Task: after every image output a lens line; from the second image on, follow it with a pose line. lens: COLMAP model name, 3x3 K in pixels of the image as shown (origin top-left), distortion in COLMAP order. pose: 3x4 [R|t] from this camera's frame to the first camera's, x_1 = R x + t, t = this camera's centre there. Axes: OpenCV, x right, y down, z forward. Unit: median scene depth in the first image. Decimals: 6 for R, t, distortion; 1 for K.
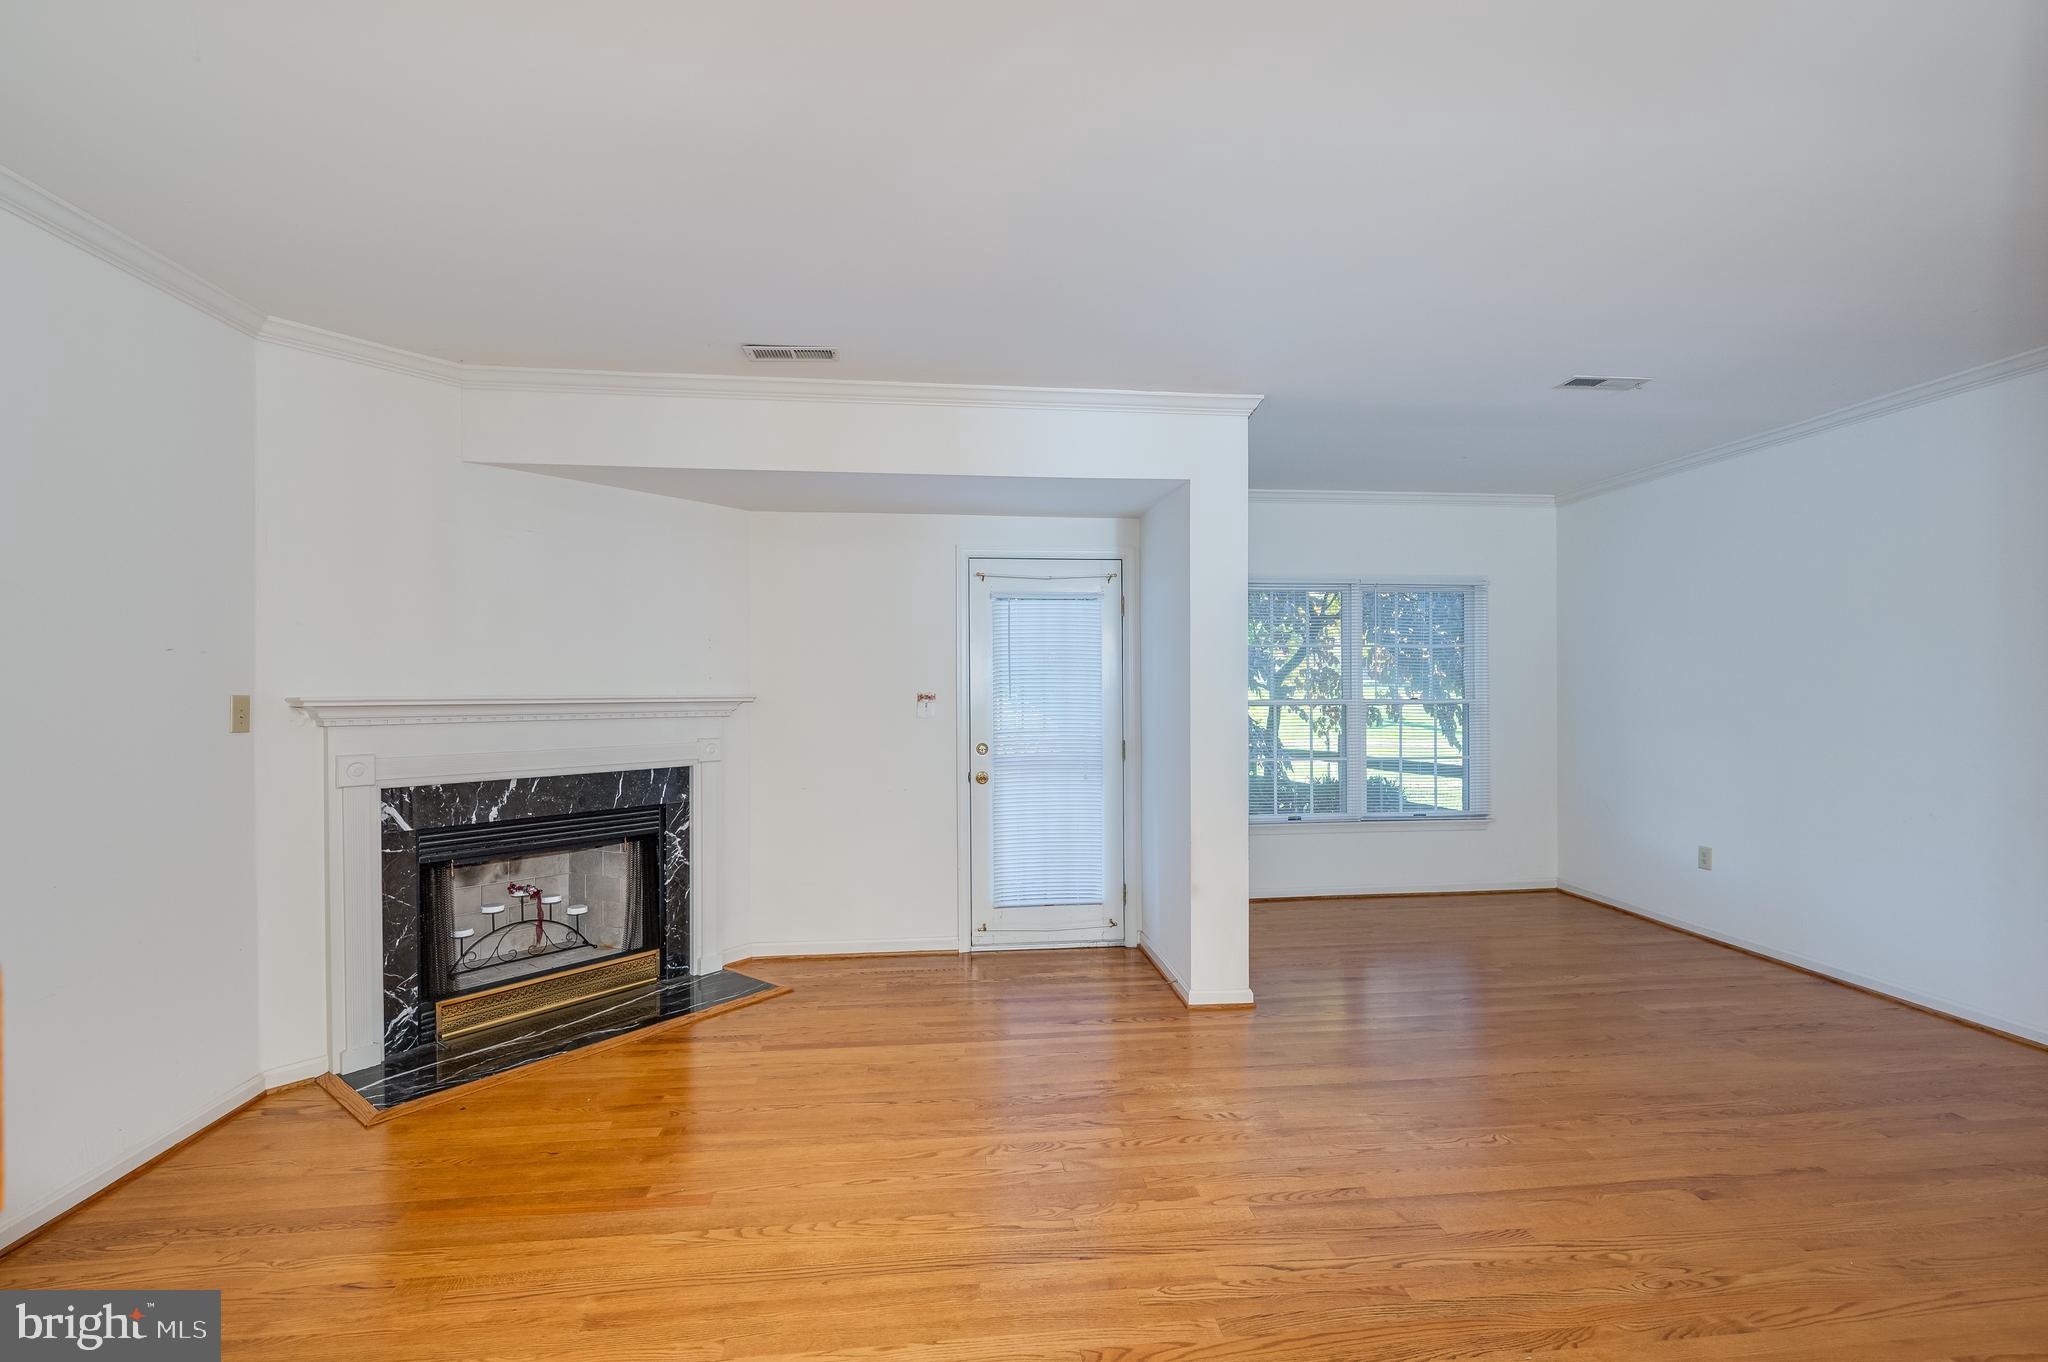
lens RADIAL K [[903.4, 0, 1025.5], [0, 903.4, 692.9], [0, 0, 1]] dist [0.000669, 0.000139]
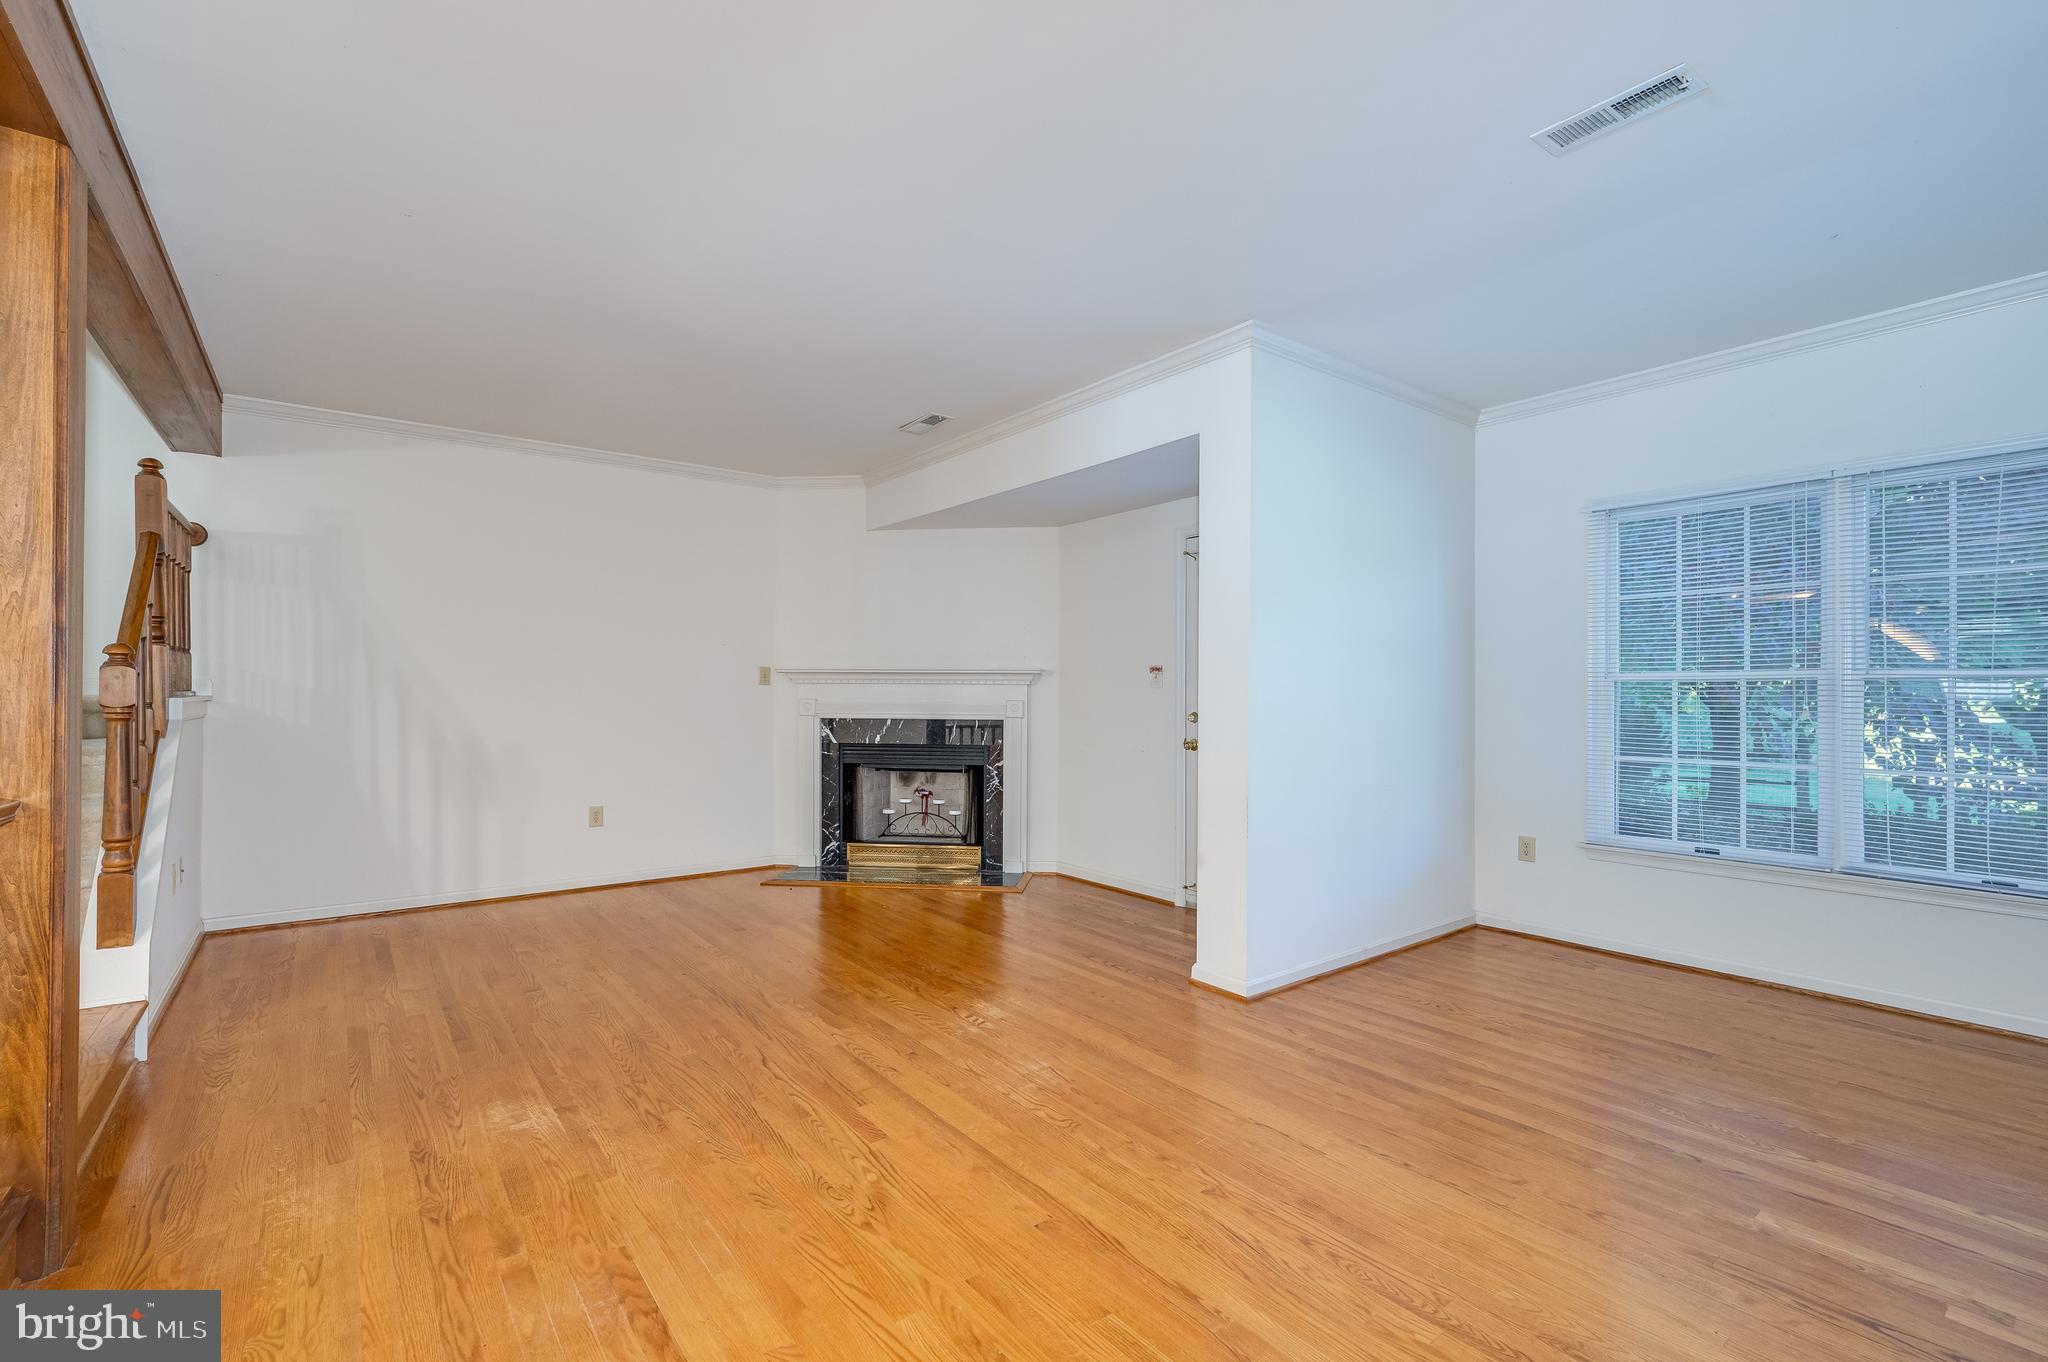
lens RADIAL K [[903.4, 0, 1025.5], [0, 903.4, 692.9], [0, 0, 1]] dist [0.000669, 0.000139]
pose [[0.519873, 0.007948, -0.854207, 0.870506], [-0.009399, 0.999949, 0.003584, 0.036226], [0.854192, 0.006166, 0.519922, 0.327227]]
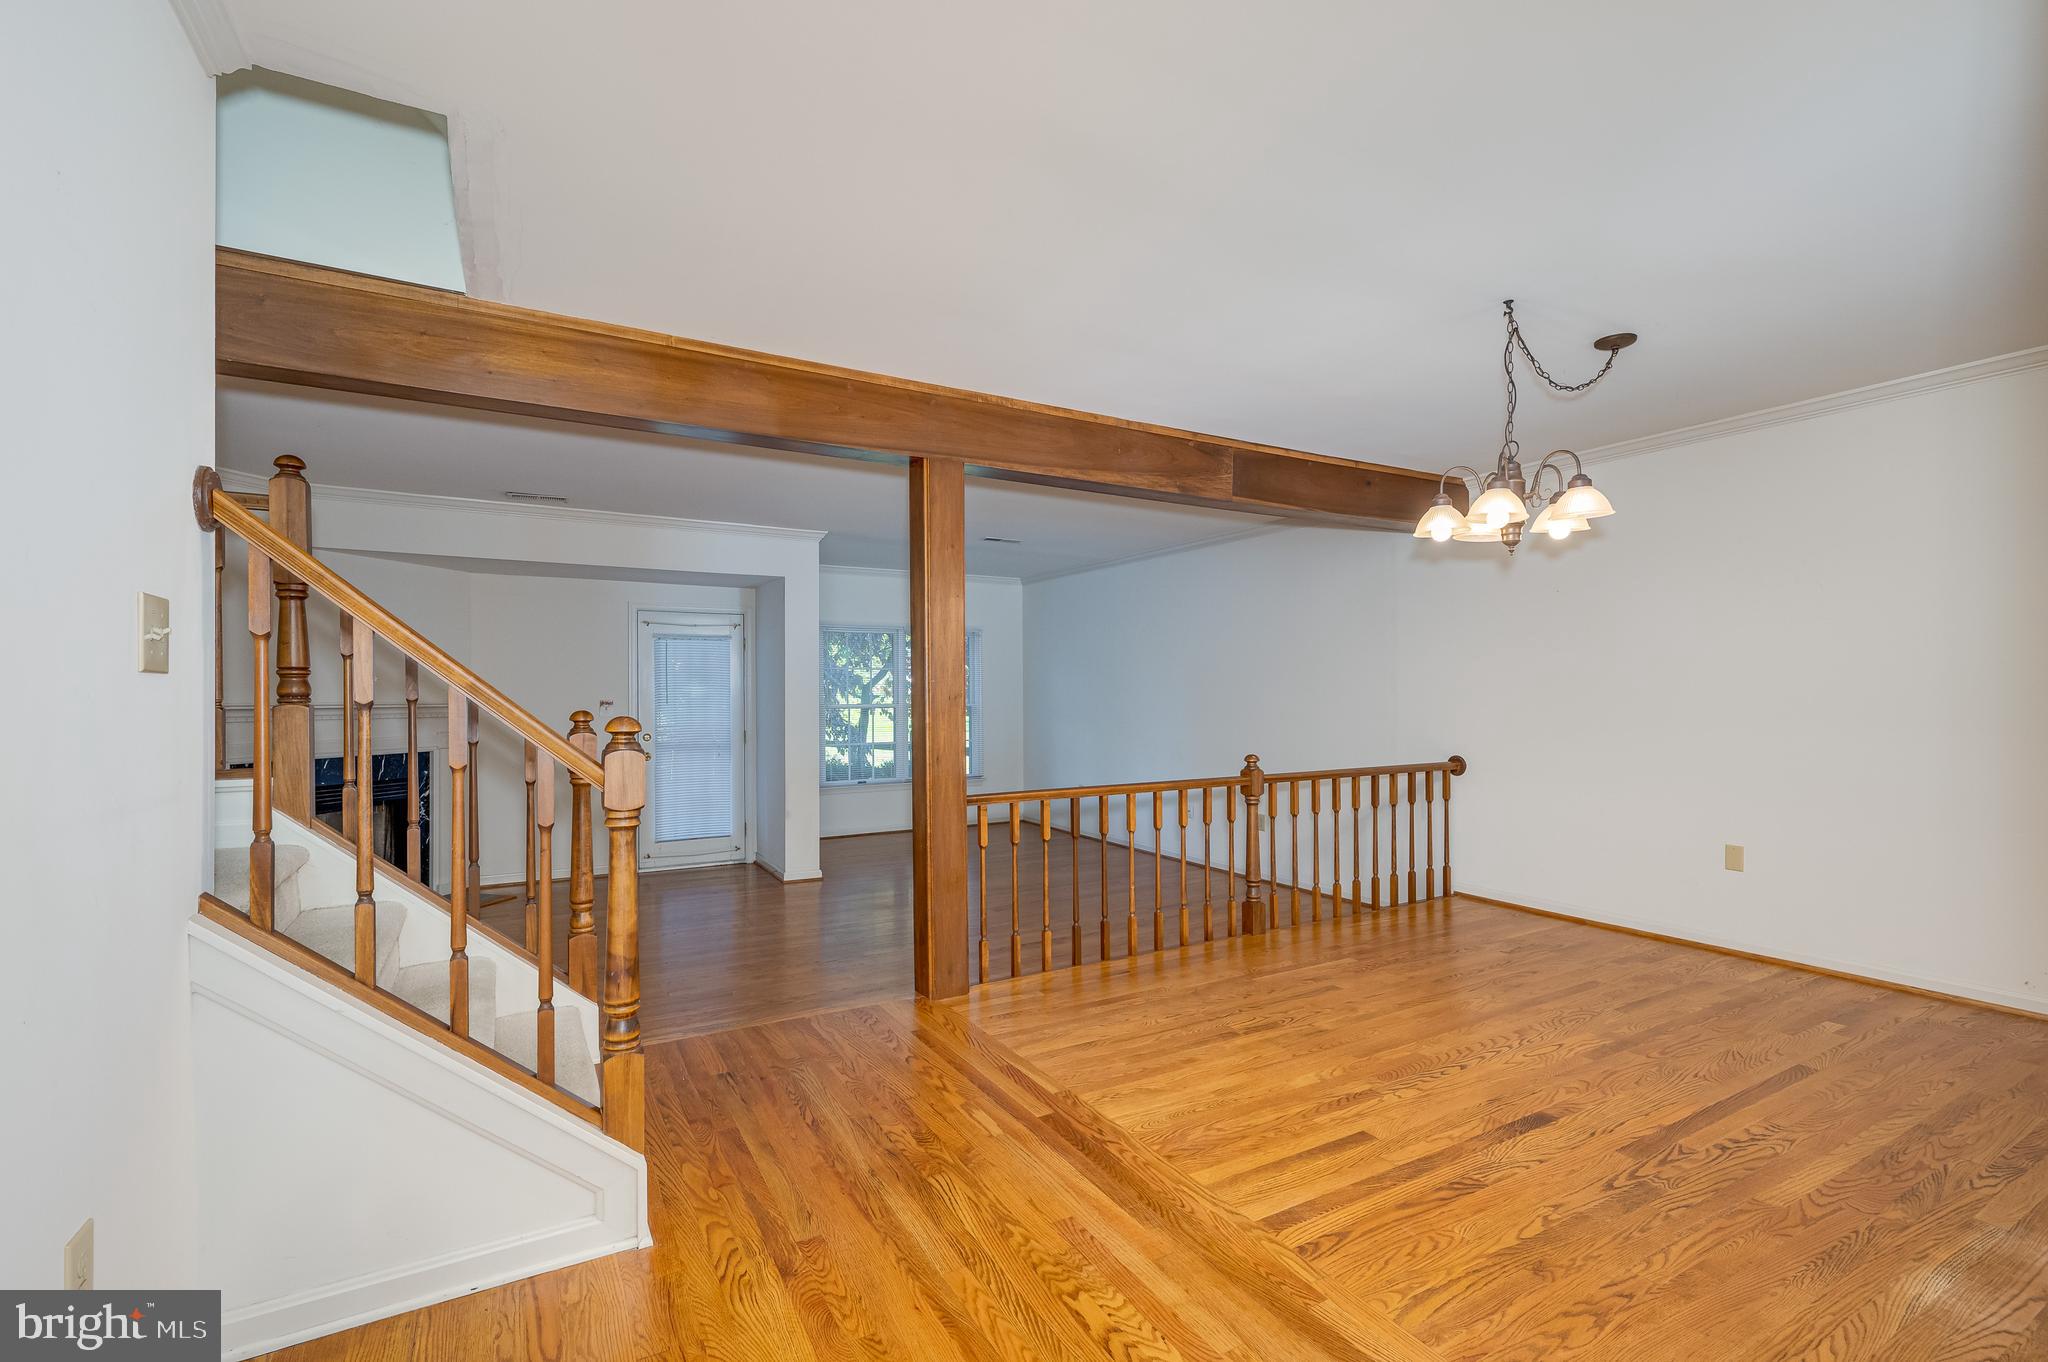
lens RADIAL K [[903.4, 0, 1025.5], [0, 903.4, 692.9], [0, 0, 1]] dist [0.000669, 0.000139]
pose [[0.916424, 0.002088, 0.400204, -0.083985], [0.000359, 0.999982, -0.006041, -0.003166], [-0.400209, 0.005680, 0.916406, -0.731203]]
